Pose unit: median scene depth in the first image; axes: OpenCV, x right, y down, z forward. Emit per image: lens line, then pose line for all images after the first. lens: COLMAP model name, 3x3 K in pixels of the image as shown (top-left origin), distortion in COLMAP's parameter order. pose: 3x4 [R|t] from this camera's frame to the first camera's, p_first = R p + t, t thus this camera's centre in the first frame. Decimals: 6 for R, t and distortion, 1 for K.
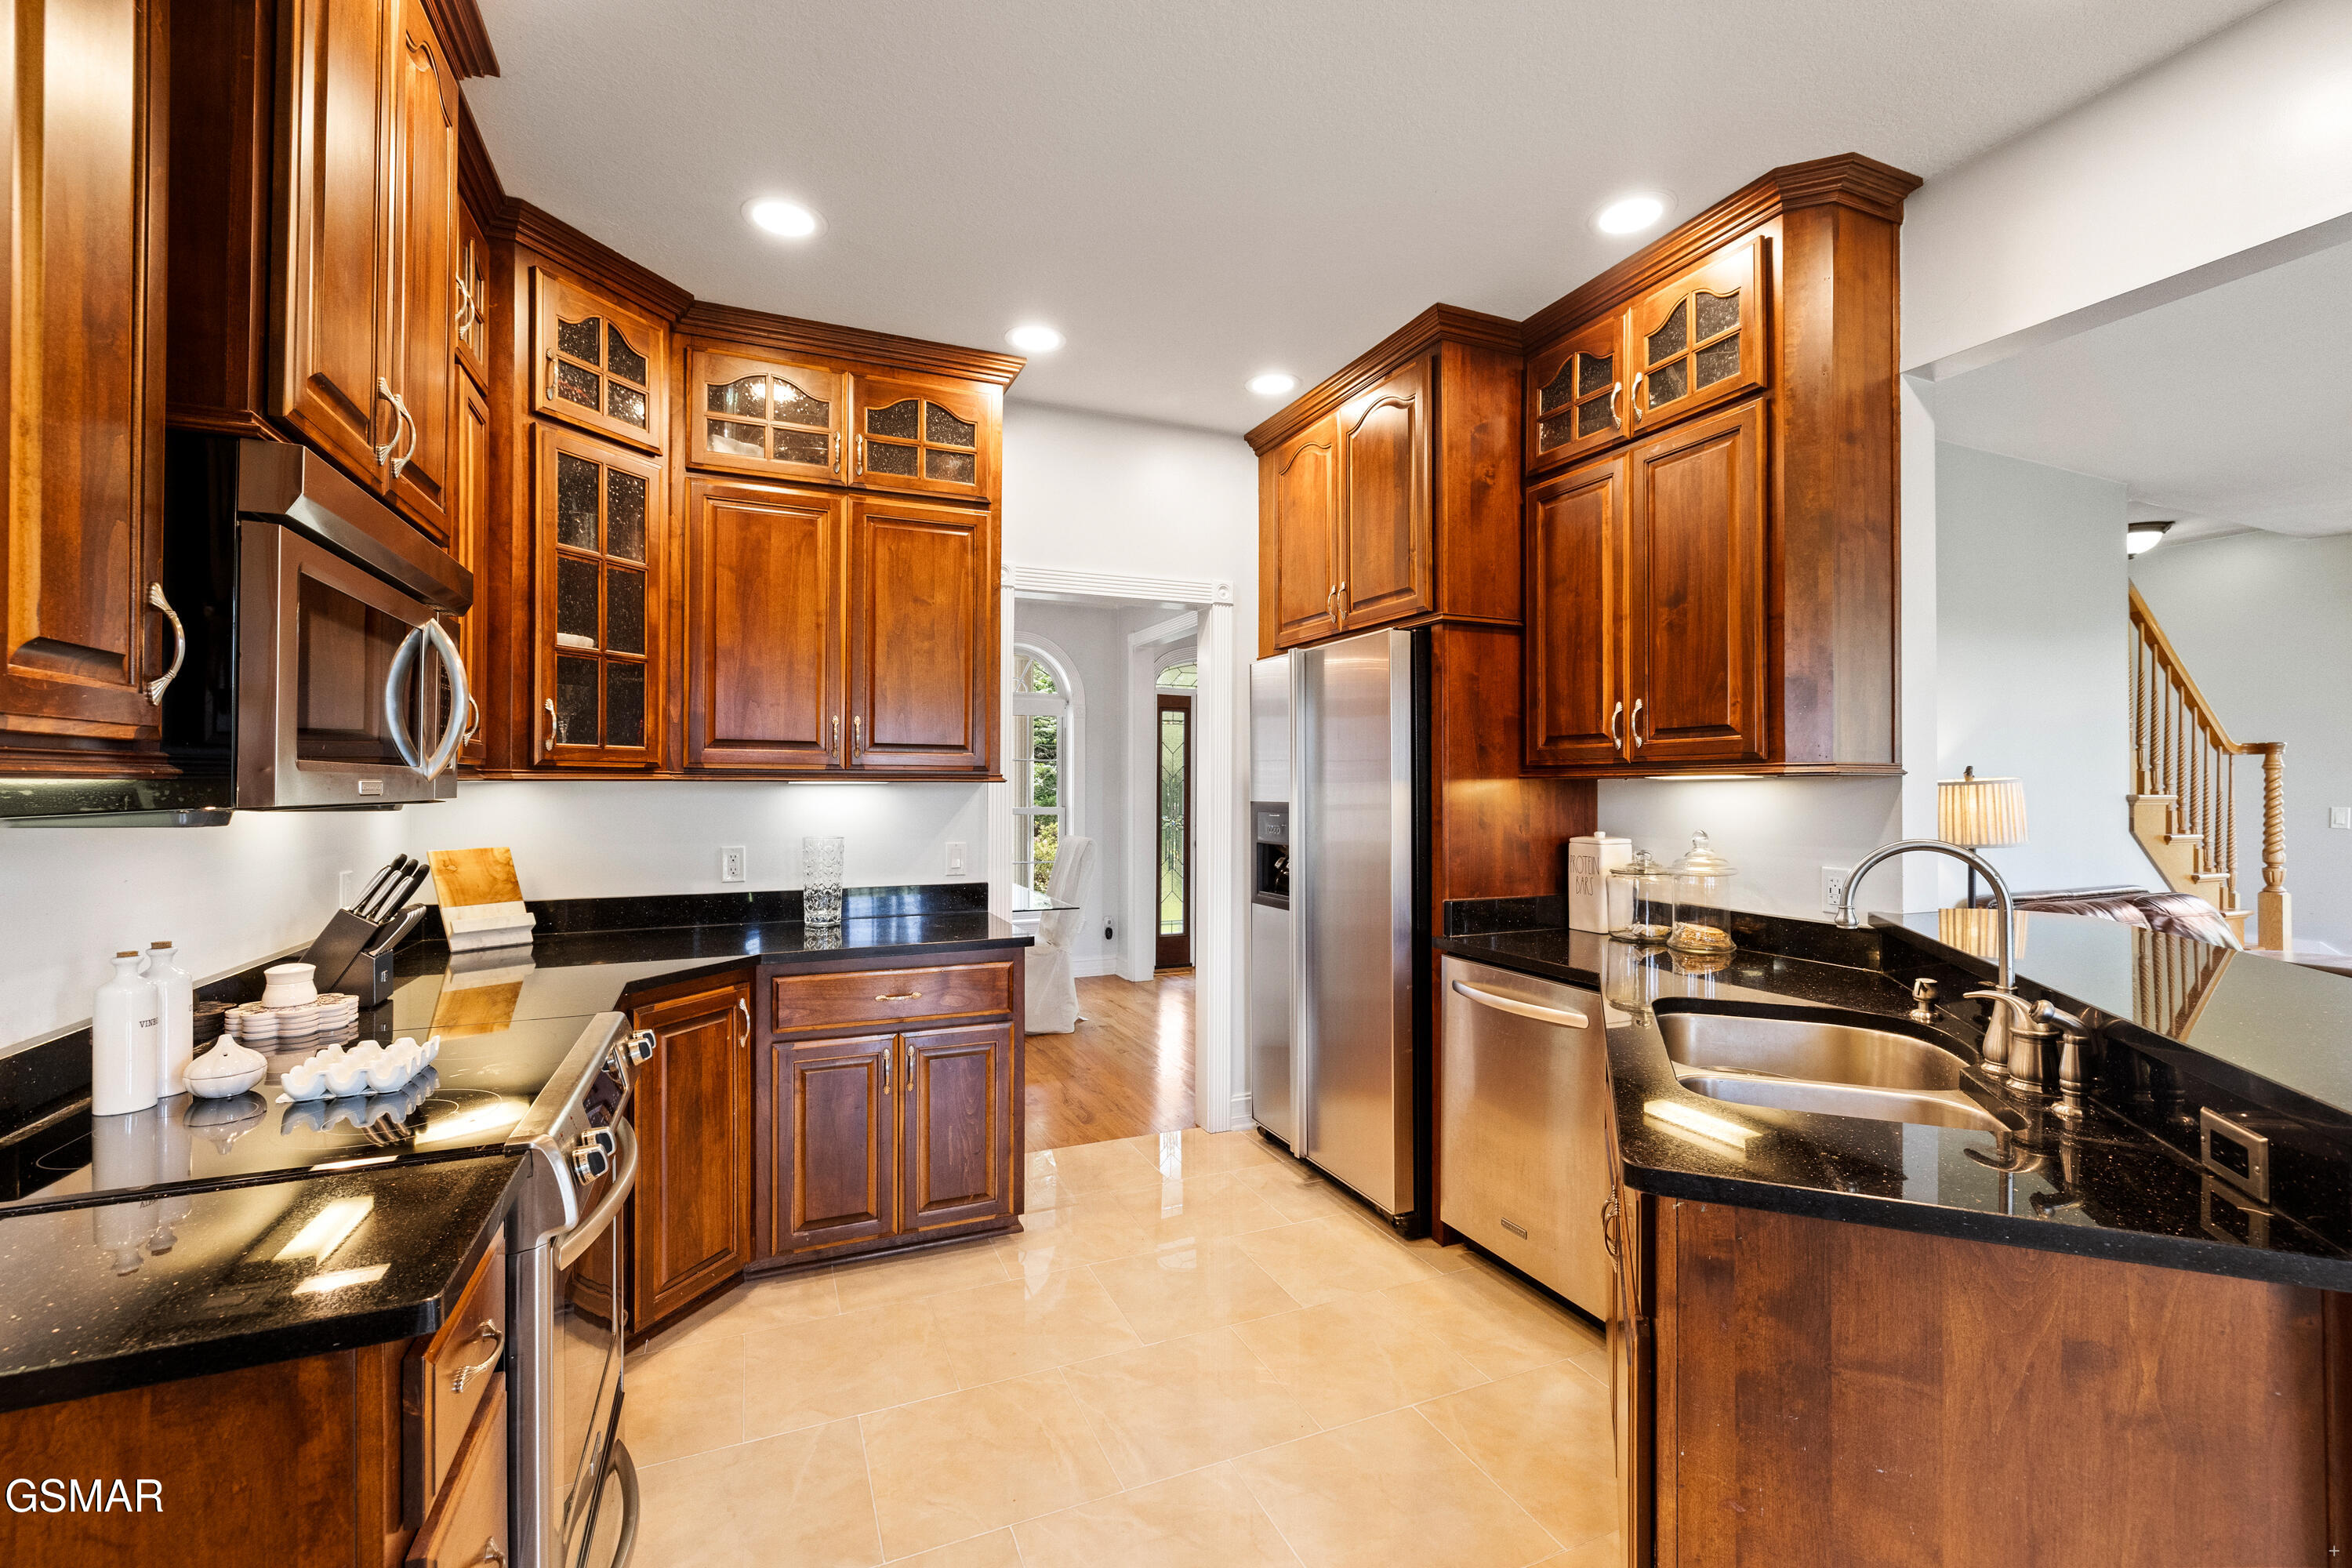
lens RADIAL K [[990.5, 0, 1182.0], [0, 990.5, 783.4], [0, 0, 1]] dist [0.001106, -0.000724]
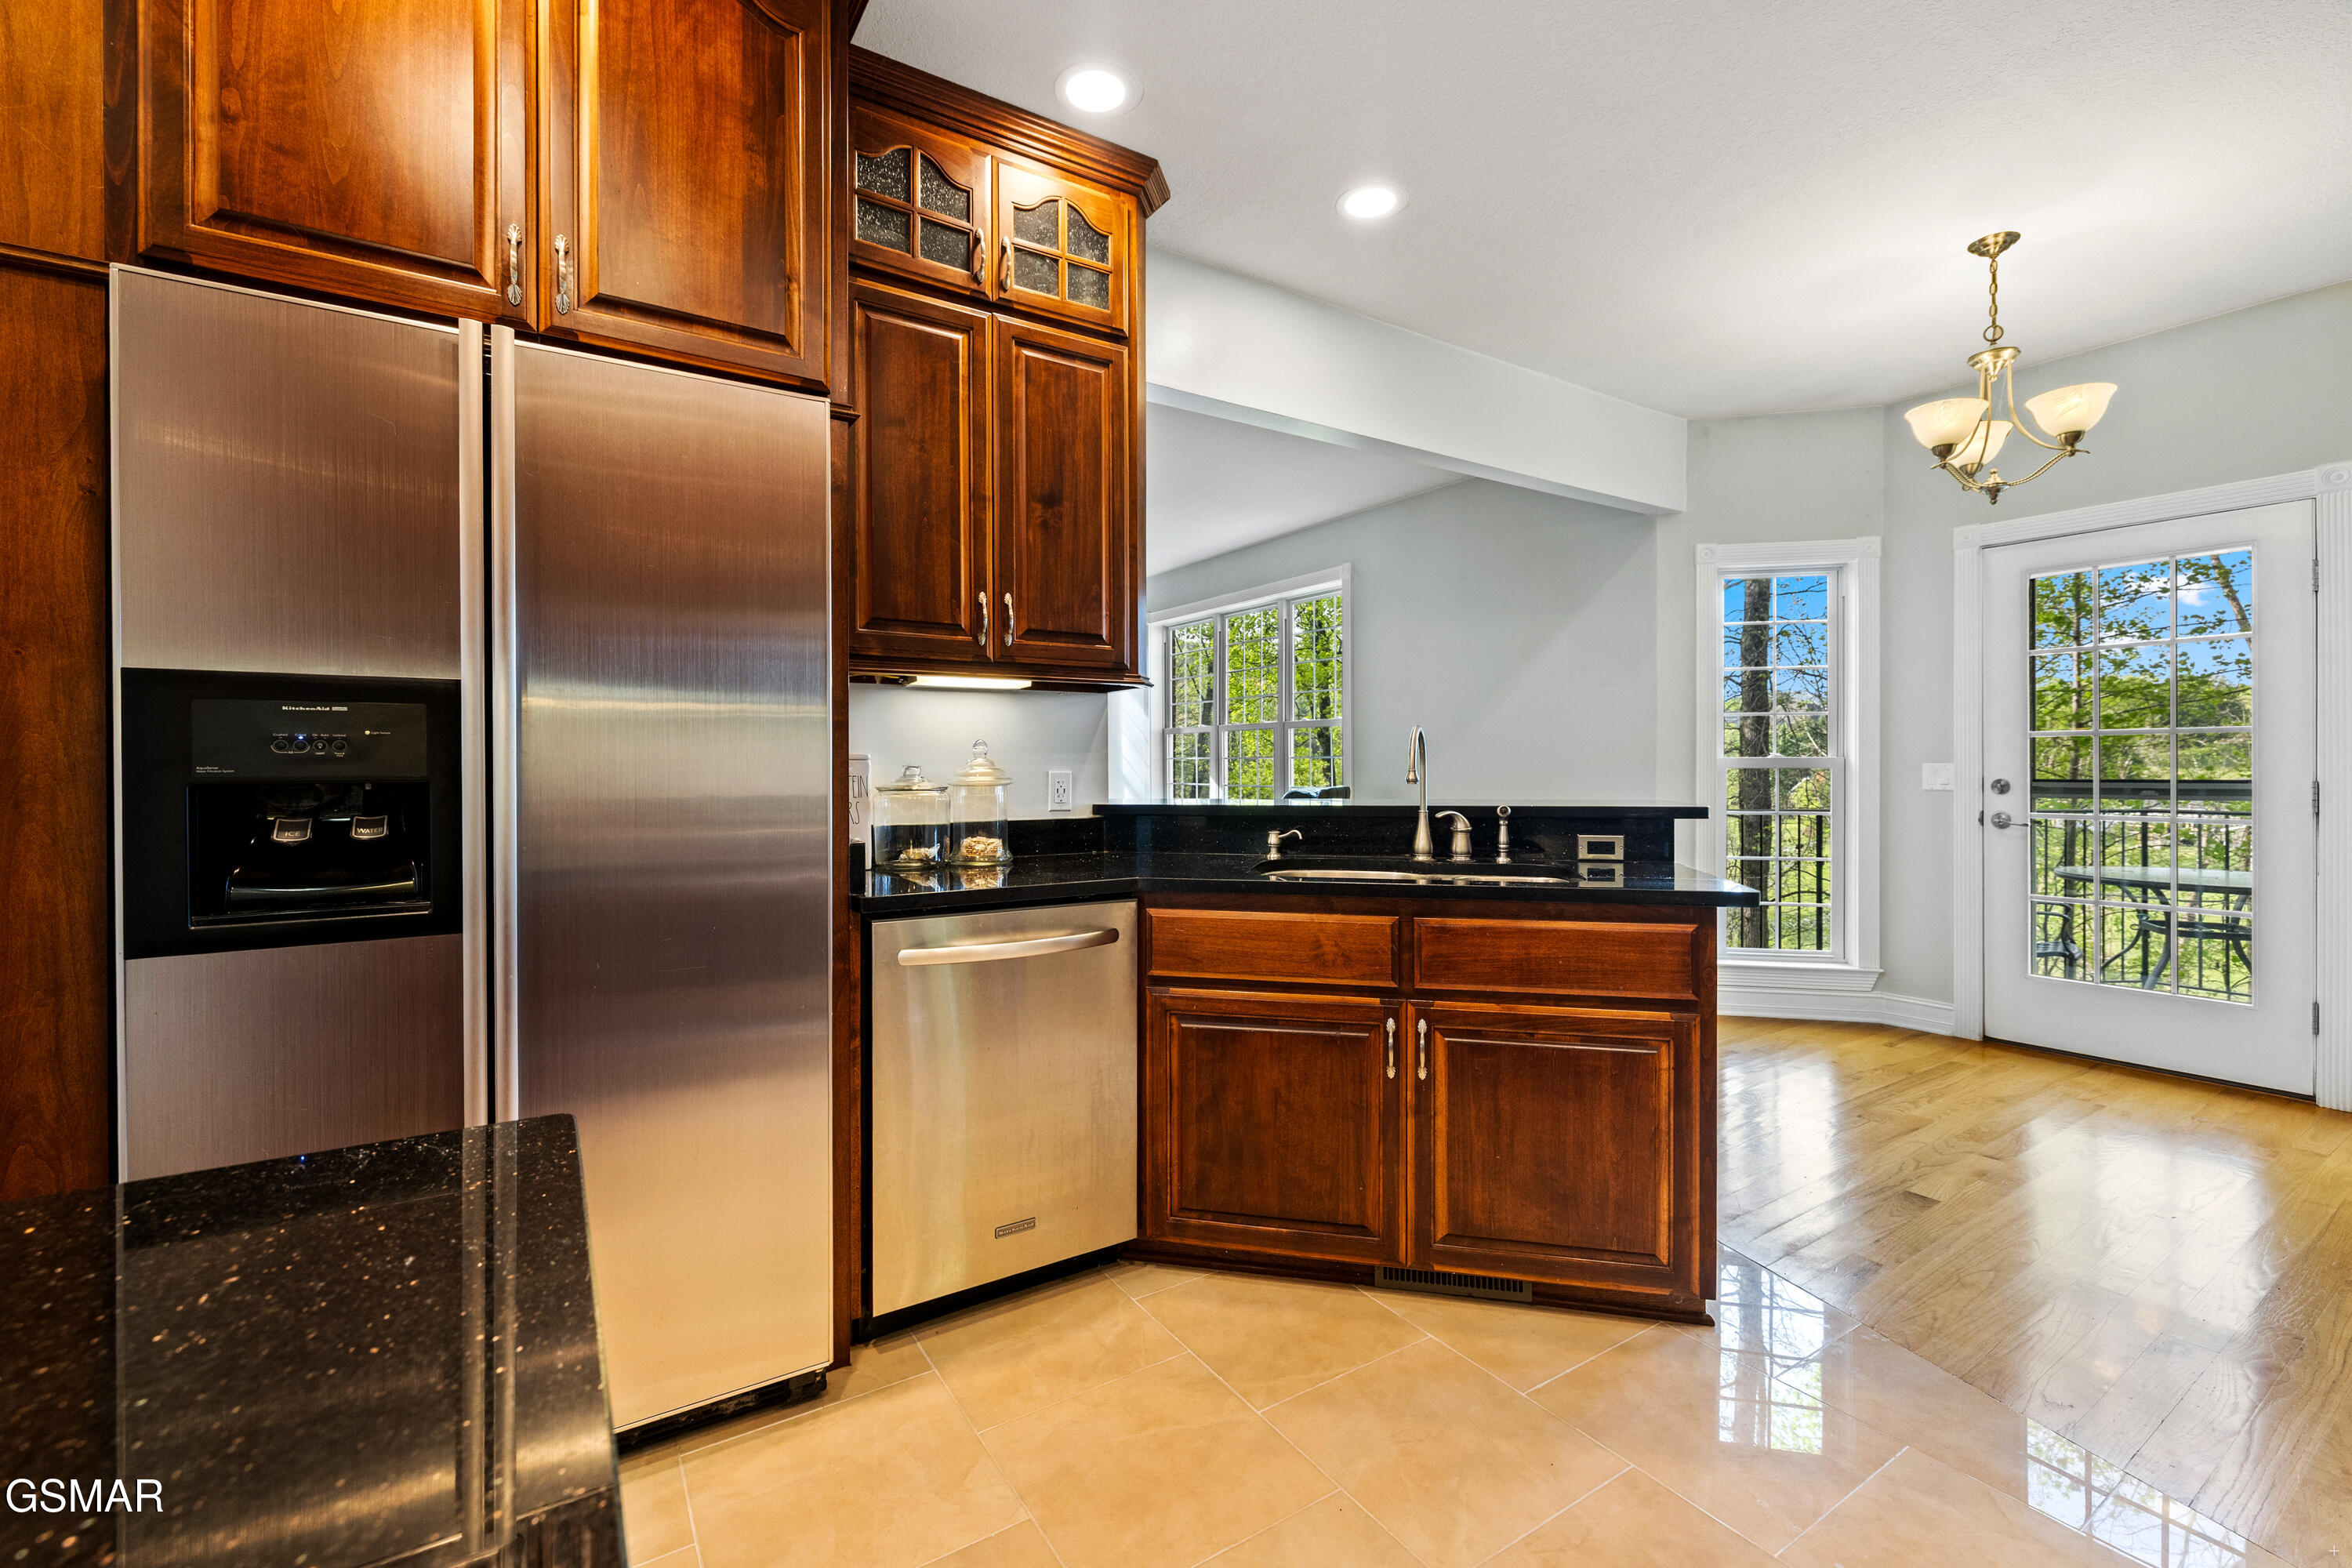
lens RADIAL K [[990.5, 0, 1175.9], [0, 990.5, 765.6], [0, 0, 1]] dist [0.001106, -0.000724]
pose [[-0.158799, -0.002181, 0.987309, -0.466187], [-0.004643, 0.999988, 0.001462, 0.071852], [-0.987300, -0.004352, -0.158807, 0.980168]]
